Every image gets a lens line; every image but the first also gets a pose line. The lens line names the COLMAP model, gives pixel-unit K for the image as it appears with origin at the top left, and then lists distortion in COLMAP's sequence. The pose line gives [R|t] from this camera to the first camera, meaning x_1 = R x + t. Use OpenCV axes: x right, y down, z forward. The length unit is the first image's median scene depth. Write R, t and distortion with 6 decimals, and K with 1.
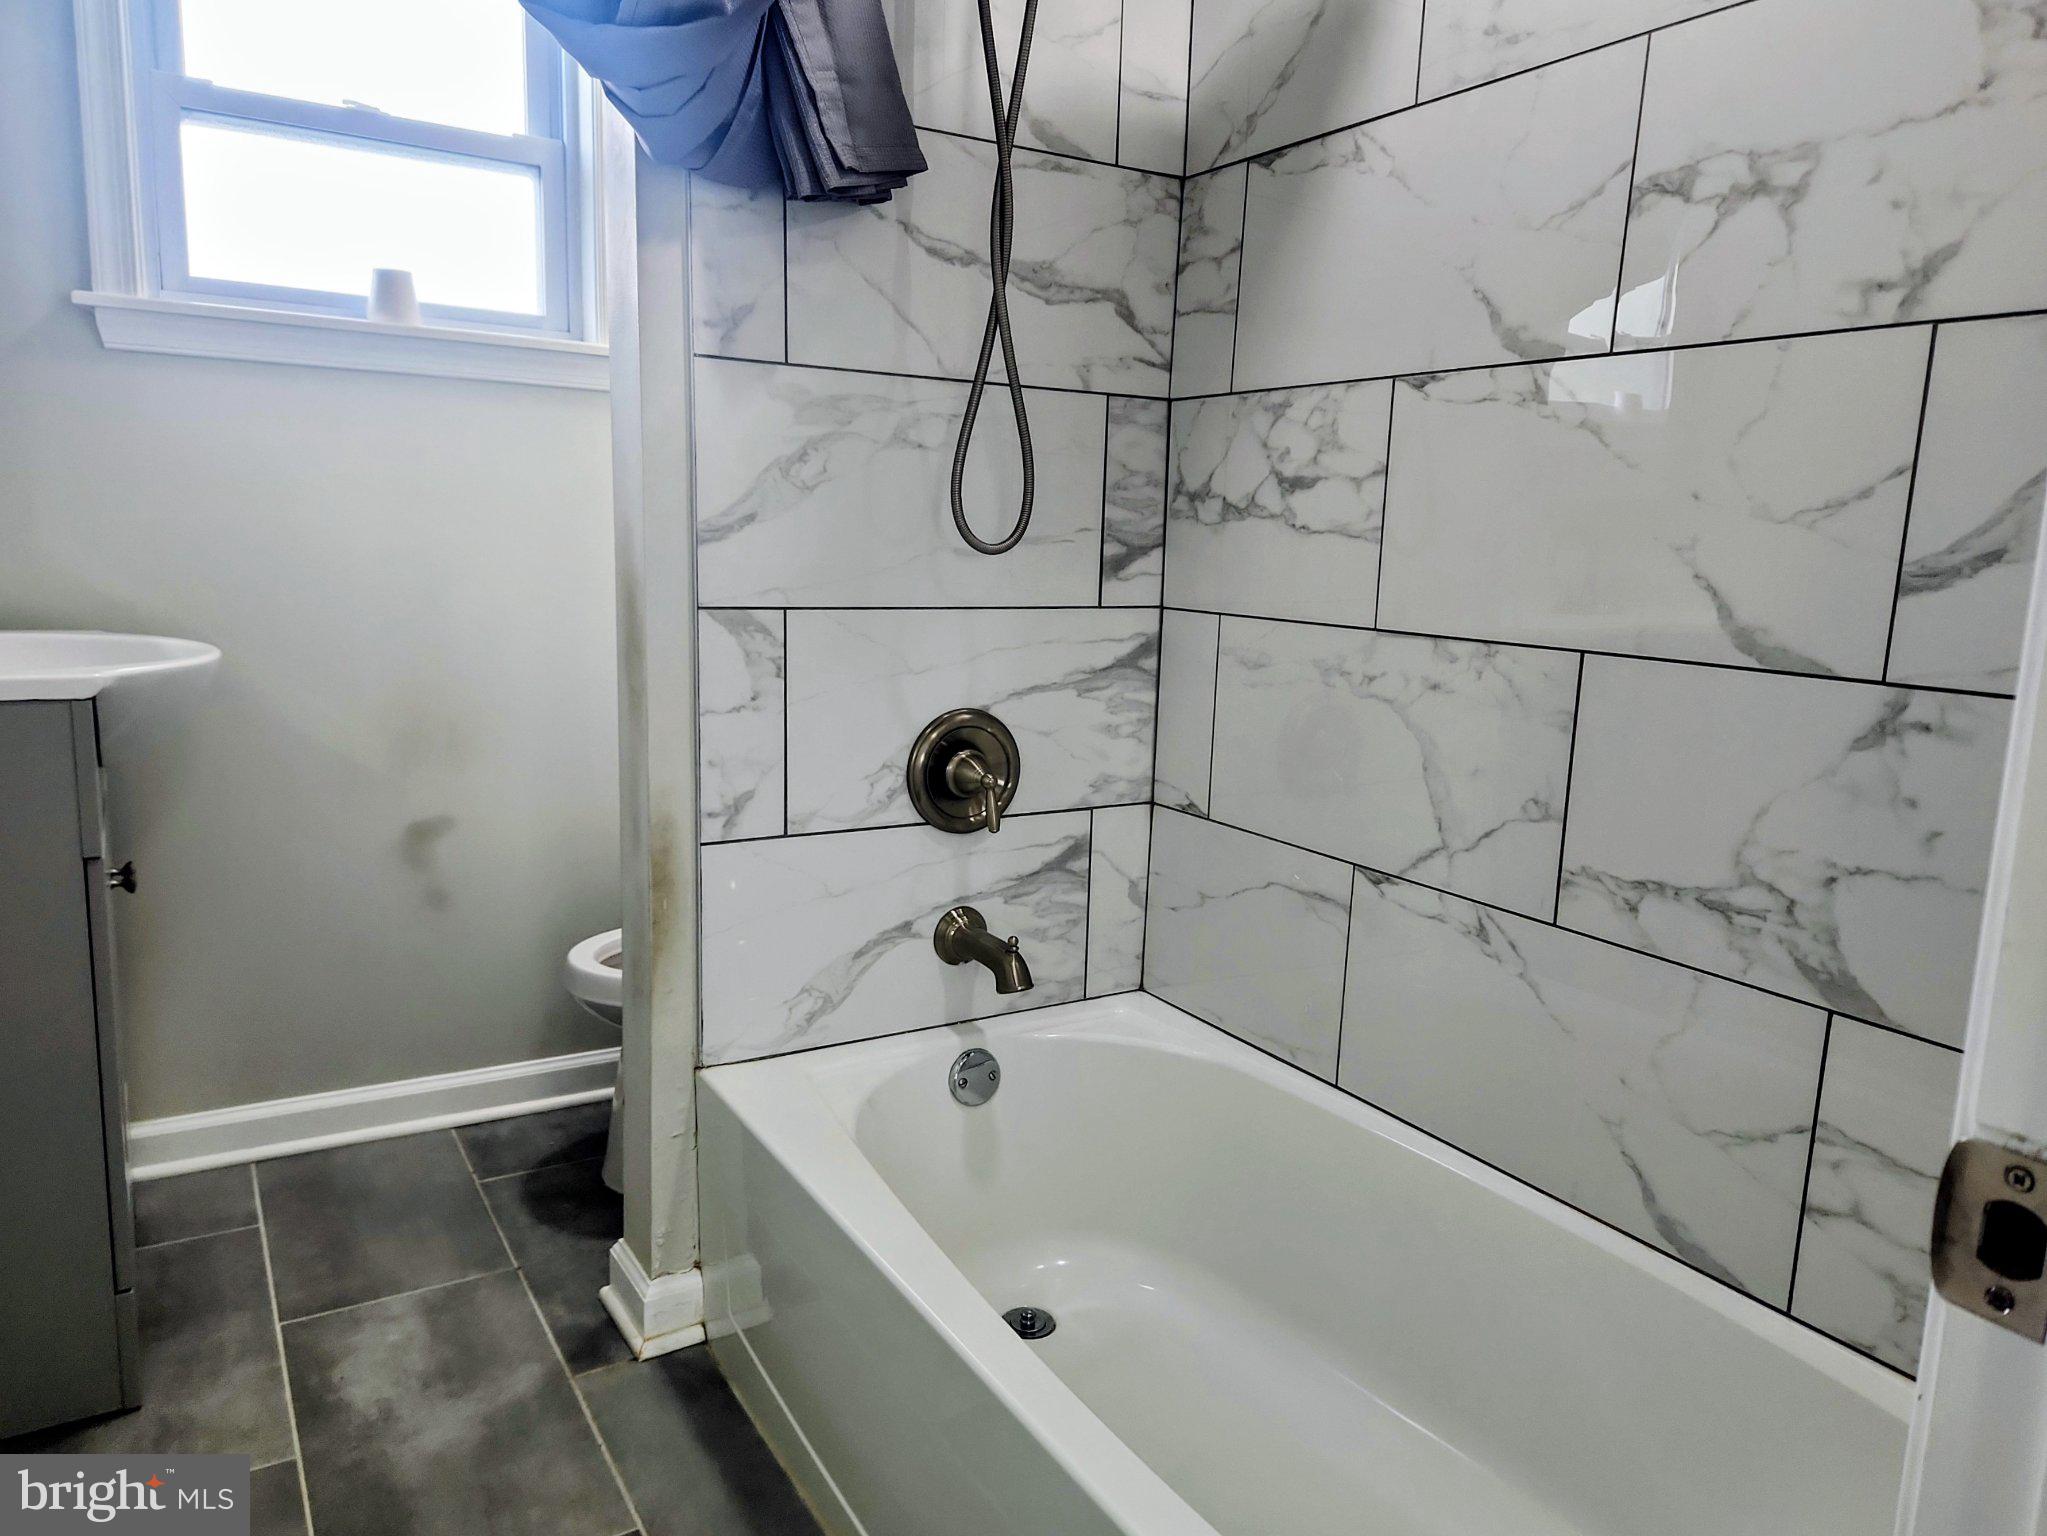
lens RADIAL K [[1374.9, 0, 1037.8], [0, 1374.9, 773.6], [0, 0, 1]] dist [0.030729, -0.030999]
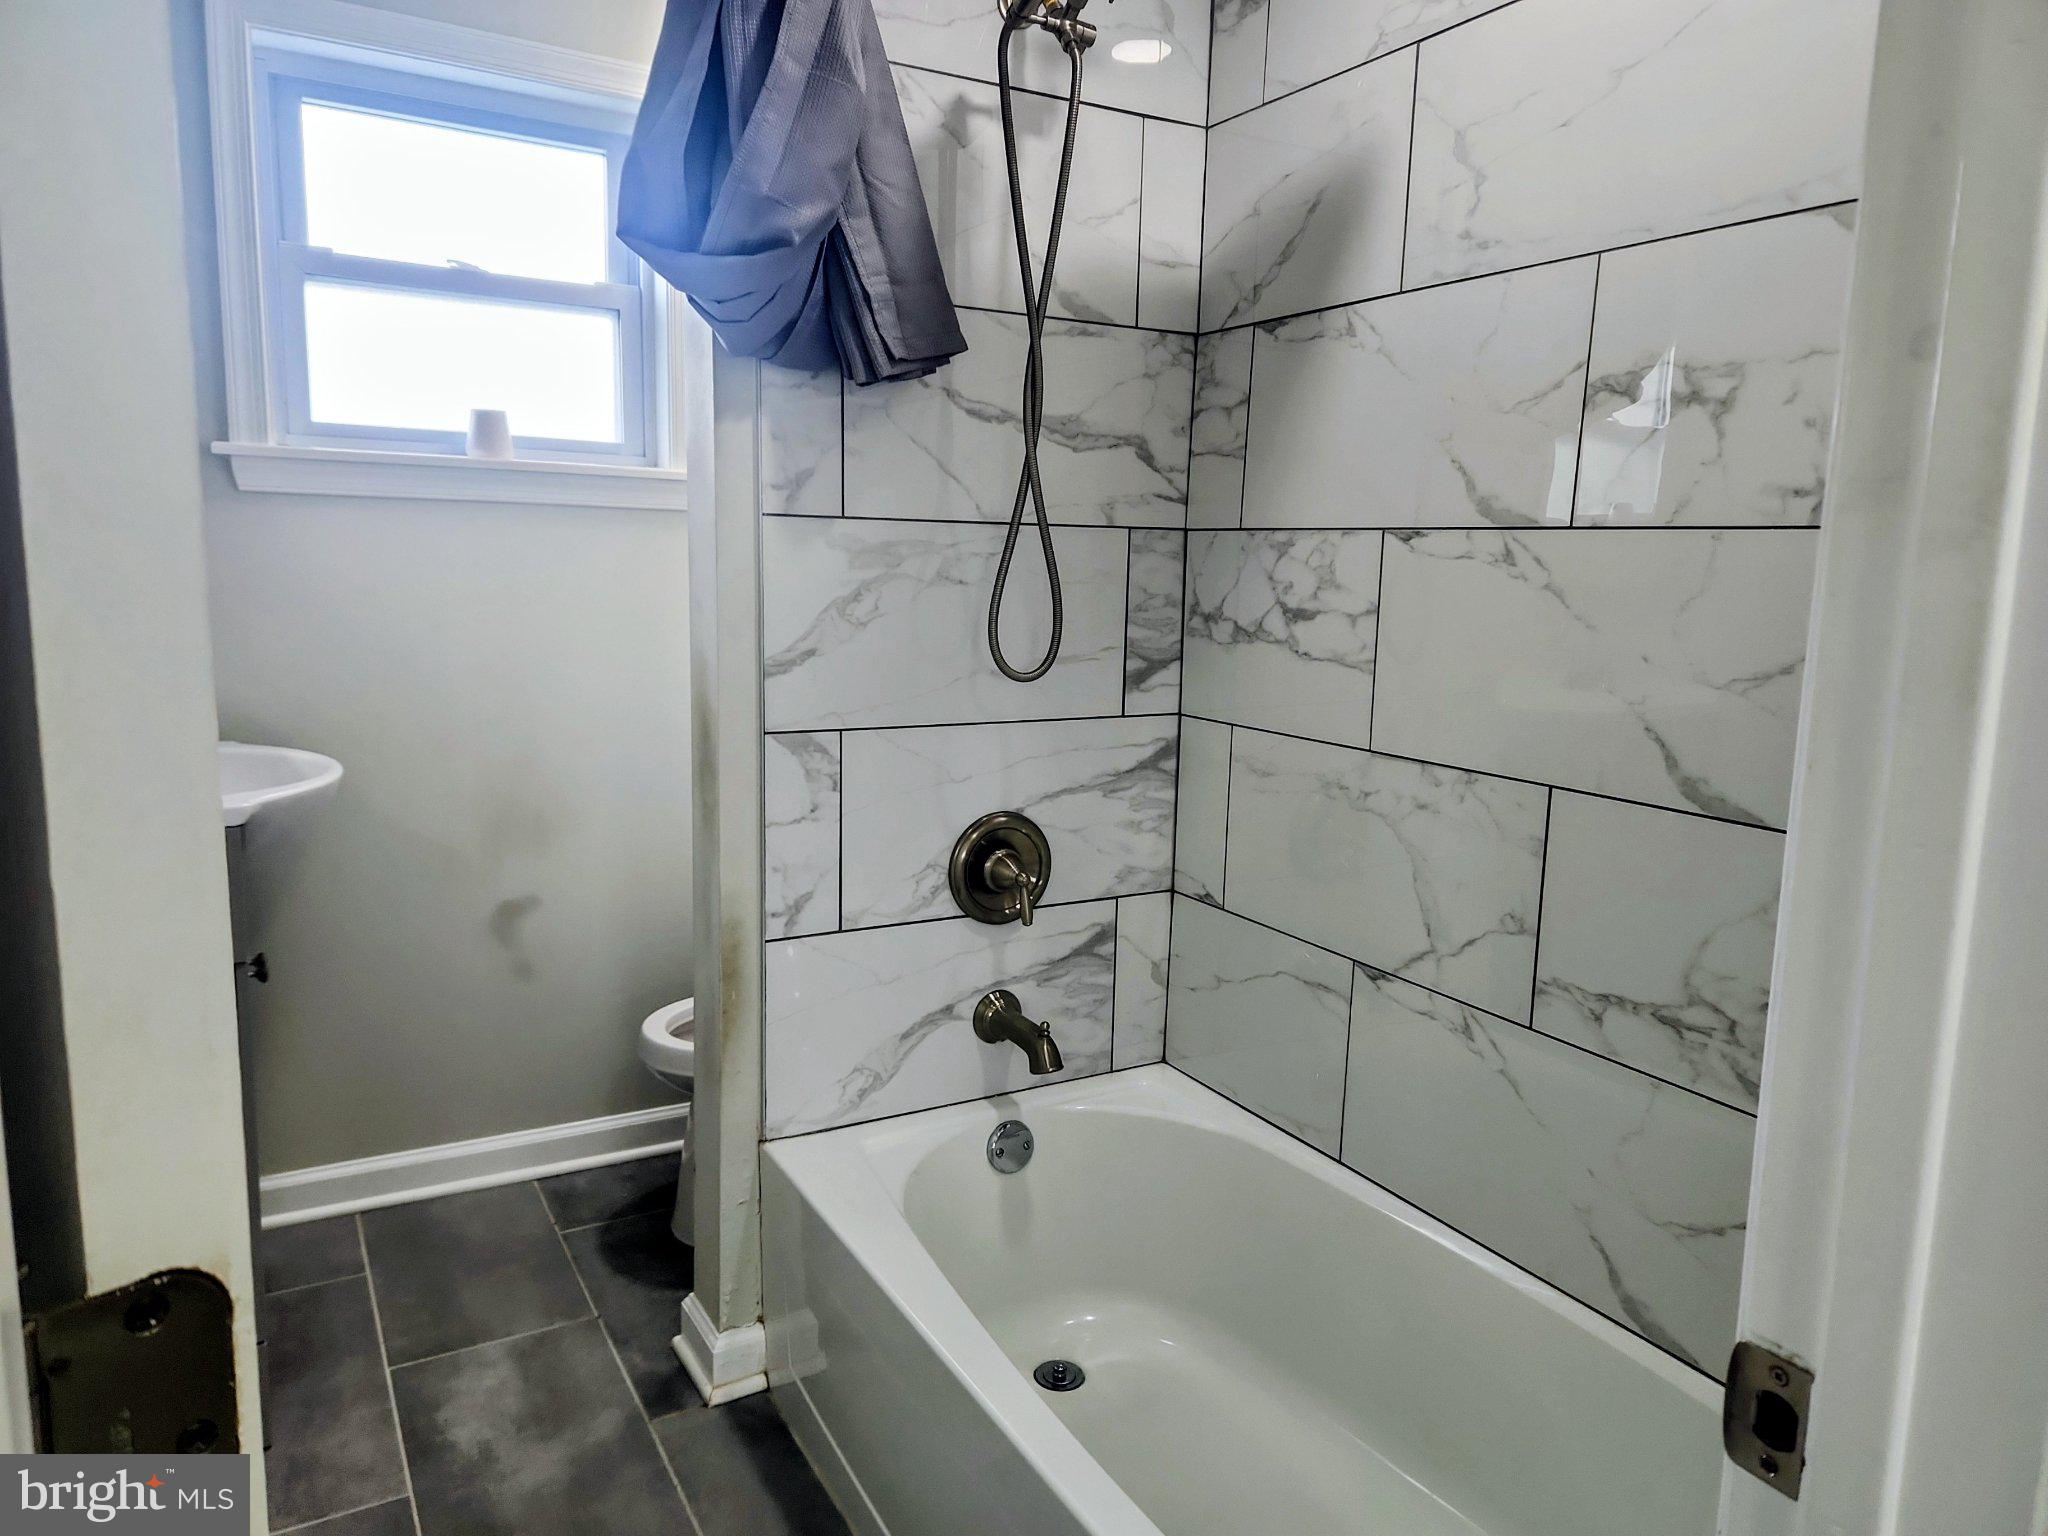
lens RADIAL K [[1375.6, 0, 1038.3], [0, 1375.6, 735.4], [0, 0, 1]] dist [0.030729, -0.030999]
pose [[0.999582, -0.002315, -0.028822, 0.009408], [0.001723, 0.999788, -0.020535, -0.091826], [0.028864, 0.020476, 0.999374, -0.114529]]
